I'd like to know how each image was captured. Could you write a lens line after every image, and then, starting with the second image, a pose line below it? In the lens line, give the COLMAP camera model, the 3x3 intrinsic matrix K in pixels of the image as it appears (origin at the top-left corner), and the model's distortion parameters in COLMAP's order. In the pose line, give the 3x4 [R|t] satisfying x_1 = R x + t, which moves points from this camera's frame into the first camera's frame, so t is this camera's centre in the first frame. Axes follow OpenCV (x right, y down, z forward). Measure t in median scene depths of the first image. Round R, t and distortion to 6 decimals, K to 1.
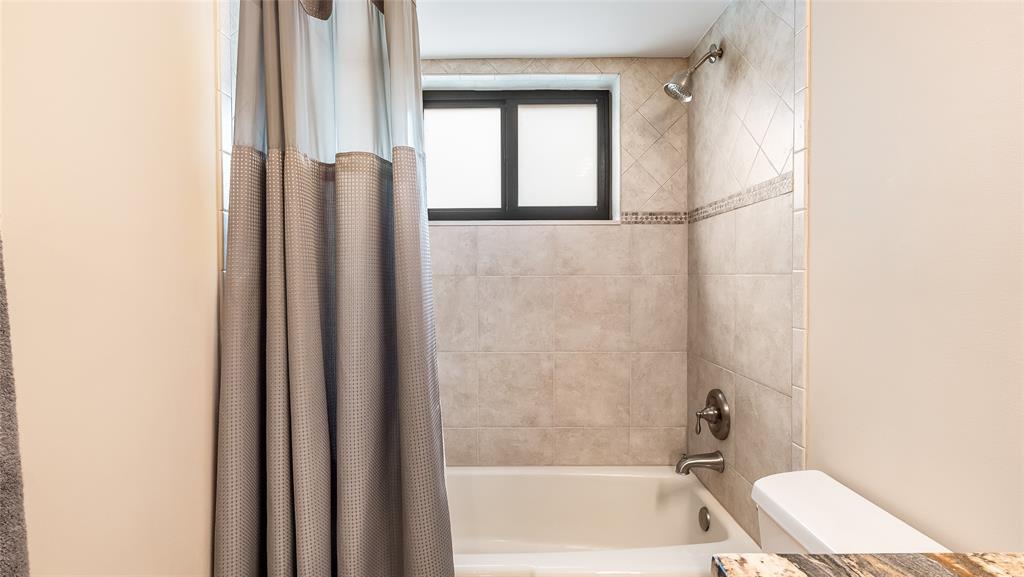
lens RADIAL K [[477.3, 0, 516.9], [0, 477.3, 285.8], [0, 0, 1]] dist [-0.008743, 0.000983]
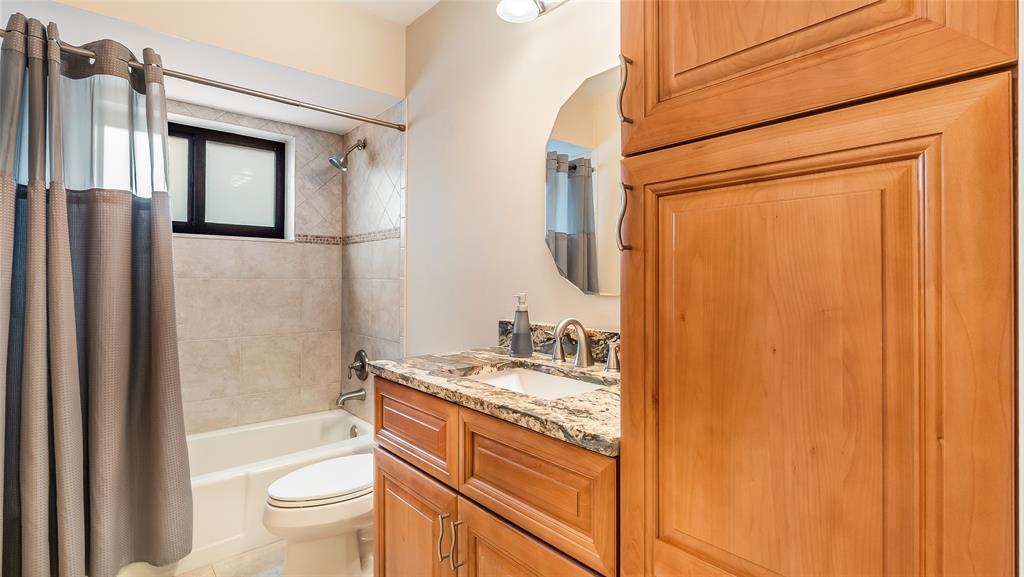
lens RADIAL K [[477.3, 0, 509.7], [0, 477.3, 276.4], [0, 0, 1]] dist [-0.008743, 0.000983]
pose [[0.757501, 0.012576, 0.652712, -0.218738], [0.005186, 0.999667, -0.025279, 0.009247], [-0.652813, 0.022534, 0.757184, -0.476591]]
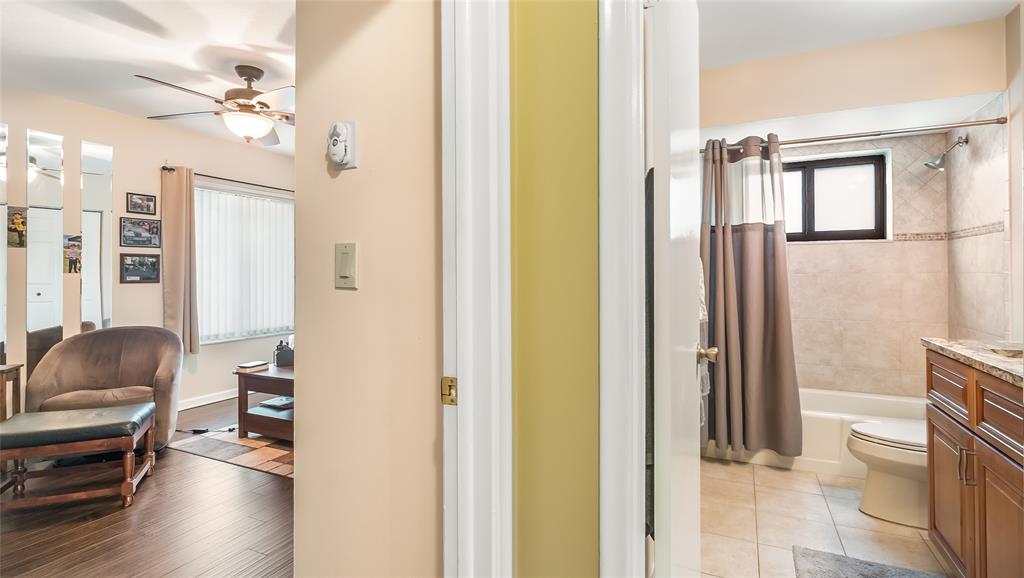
lens RADIAL K [[477.3, 0, 515.2], [0, 477.3, 270.4], [0, 0, 1]] dist [-0.008743, 0.000983]
pose [[0.898171, -0.001234, -0.439645, -0.218576], [-0.009672, 0.999699, -0.022566, 0.014659], [0.439540, 0.024521, 0.897888, -0.973236]]
